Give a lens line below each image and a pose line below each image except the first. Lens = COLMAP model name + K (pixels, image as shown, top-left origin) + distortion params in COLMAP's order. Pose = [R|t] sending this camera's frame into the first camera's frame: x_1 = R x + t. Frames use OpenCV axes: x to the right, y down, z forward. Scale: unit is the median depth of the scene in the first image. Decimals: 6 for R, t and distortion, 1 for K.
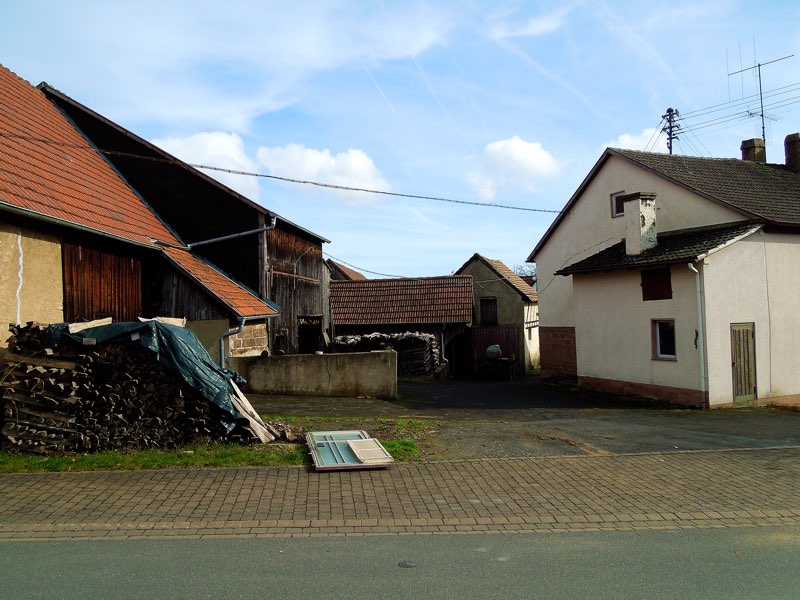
lens RADIAL K [[615.2, 0, 400.0], [0, 615.2, 300.0], [0, 0, 1]] dist [-0.016124, 0.005513]
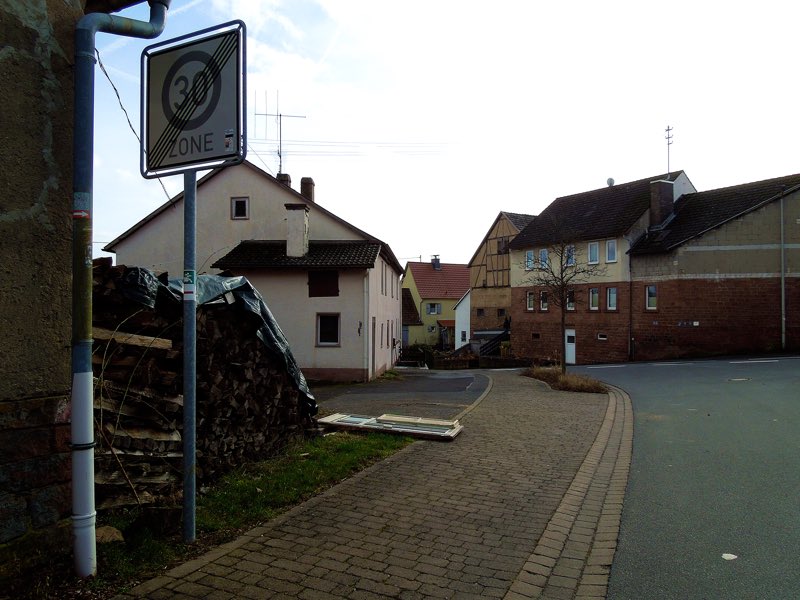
lens RADIAL K [[596.0, 0, 400.0], [0, 596.0, 300.0], [0, 0, 1]] dist [-0.011817, -0.004465]
pose [[0.461079, 0.055648, 0.885613, -0.834090], [-0.042317, 0.998275, -0.040695, 0.071439], [-0.886350, -0.018713, 0.462638, 0.487955]]
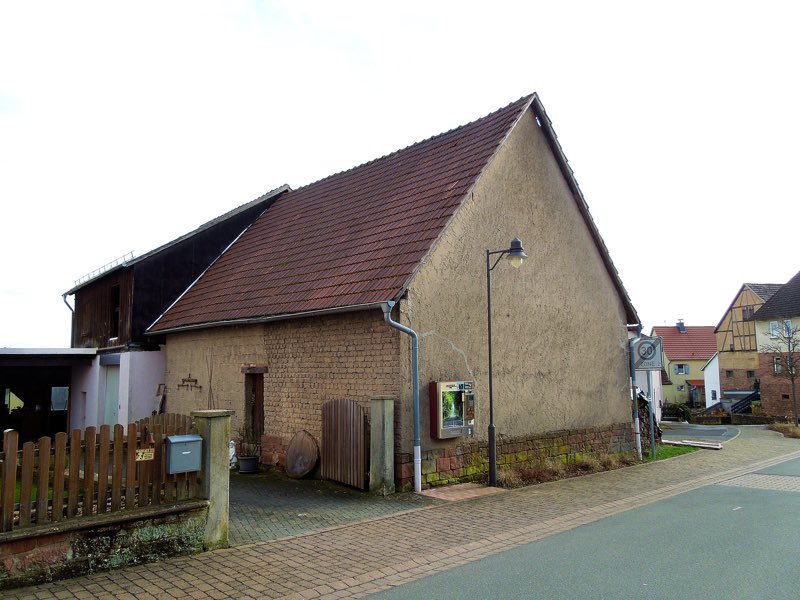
lens RADIAL K [[596.0, 0, 400.0], [0, 596.0, 300.0], [0, 0, 1]] dist [-0.011817, -0.004465]
pose [[0.751825, 0.101557, 0.651495, -2.145283], [-0.034102, 0.992734, -0.115396, -0.001303], [-0.658480, 0.064540, 0.749826, 0.004451]]
